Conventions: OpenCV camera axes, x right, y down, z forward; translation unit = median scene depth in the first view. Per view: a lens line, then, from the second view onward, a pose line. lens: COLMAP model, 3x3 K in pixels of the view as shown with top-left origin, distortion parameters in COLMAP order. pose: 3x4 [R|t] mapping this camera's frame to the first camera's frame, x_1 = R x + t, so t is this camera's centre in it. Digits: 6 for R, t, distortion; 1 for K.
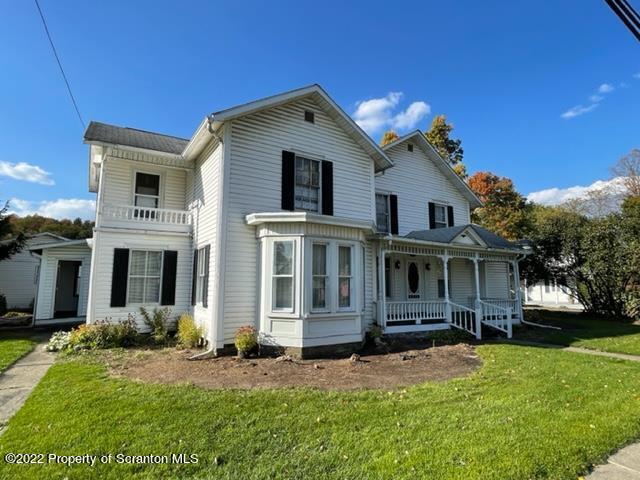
lens RADIAL K [[344.5, 0, 319.6], [0, 344.5, 238.3], [0, 0, 1]] dist [0.004644, -0.005346]
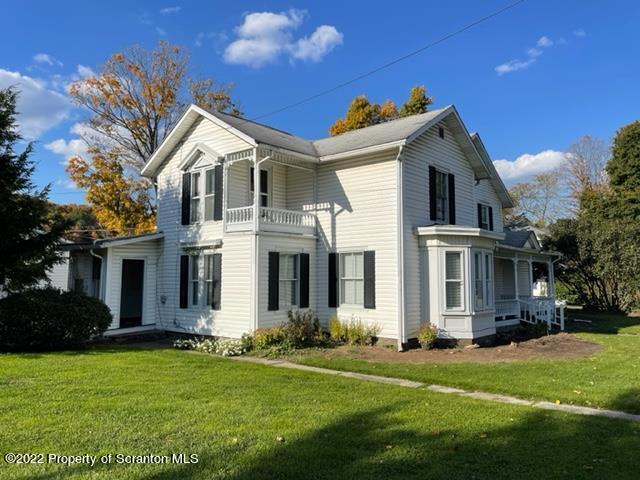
lens RADIAL K [[498.1, 0, 322.2], [0, 498.1, 242.2], [0, 0, 1]] dist [0.009754, 0.000217]
pose [[0.953975, 0.017685, 0.299363, -0.734601], [-0.035692, 0.997860, 0.054790, -0.070186], [-0.297754, -0.062954, 0.952565, -0.345660]]
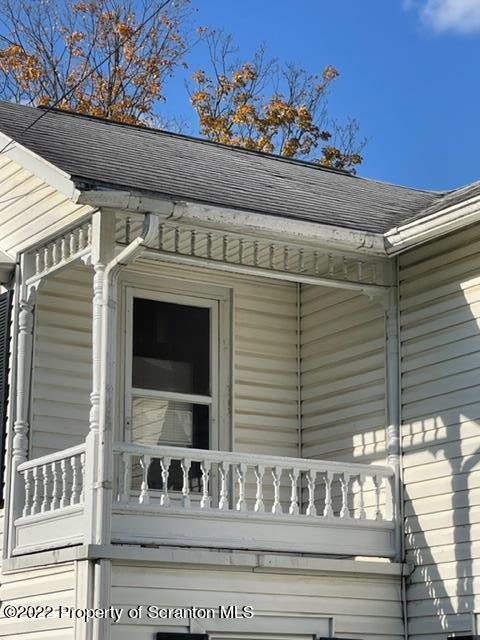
lens RADIAL K [[1655.3, 0, 238.8], [0, 1655.3, 319.5], [0, 0, 1]] dist [0.291790, 0.000000]
pose [[0.999840, -0.007277, -0.016367, -0.432780], [0.005326, 0.993212, -0.116199, -0.043242], [0.017101, 0.116093, 0.993091, -0.129551]]
